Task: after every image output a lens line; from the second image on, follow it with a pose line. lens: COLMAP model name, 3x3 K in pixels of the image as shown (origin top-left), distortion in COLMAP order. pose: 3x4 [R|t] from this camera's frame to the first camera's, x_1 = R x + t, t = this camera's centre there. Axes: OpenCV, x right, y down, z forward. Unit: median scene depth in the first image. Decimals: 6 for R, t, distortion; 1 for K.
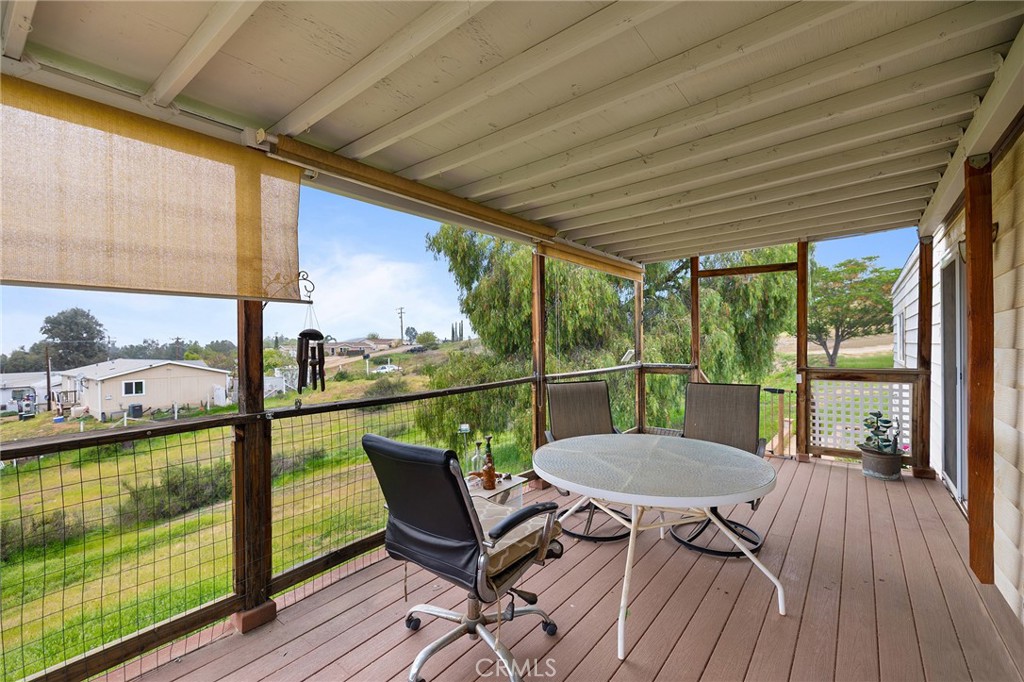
lens RADIAL K [[442.2, 0, 539.5], [0, 442.2, 347.2], [0, 0, 1]] dist [-0.000350, -0.000015]
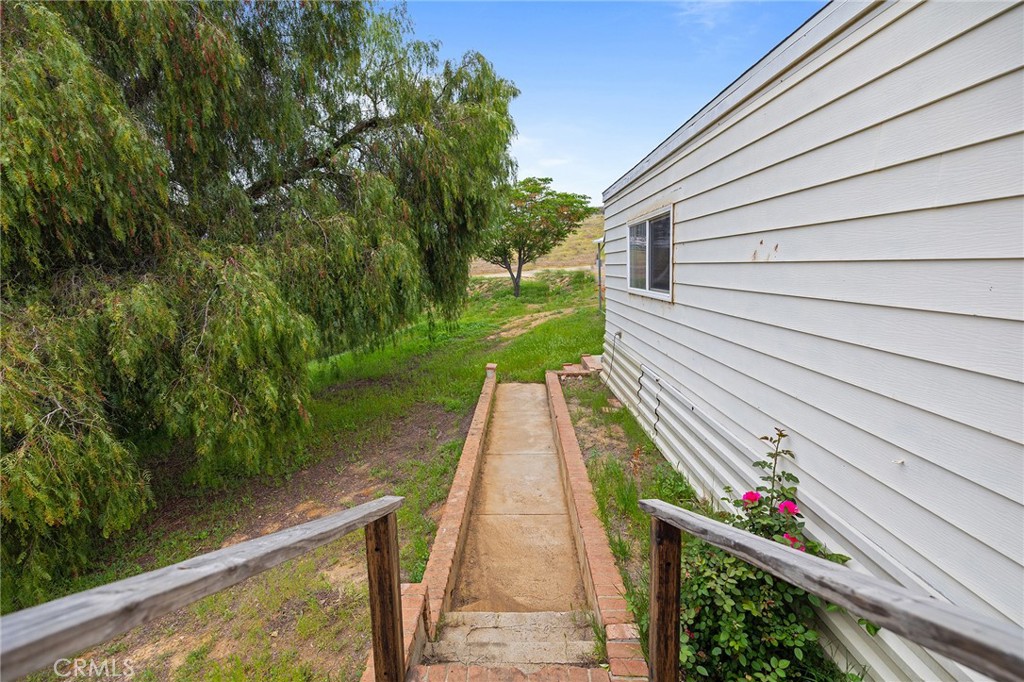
lens RADIAL K [[442.2, 0, 539.5], [0, 442.2, 347.2], [0, 0, 1]] dist [-0.000350, -0.000015]
pose [[0.784158, -0.106475, 0.611358, 0.151894], [-0.000549, 0.985051, 0.172263, -0.000455], [-0.620561, -0.135417, 0.772377, 0.334106]]
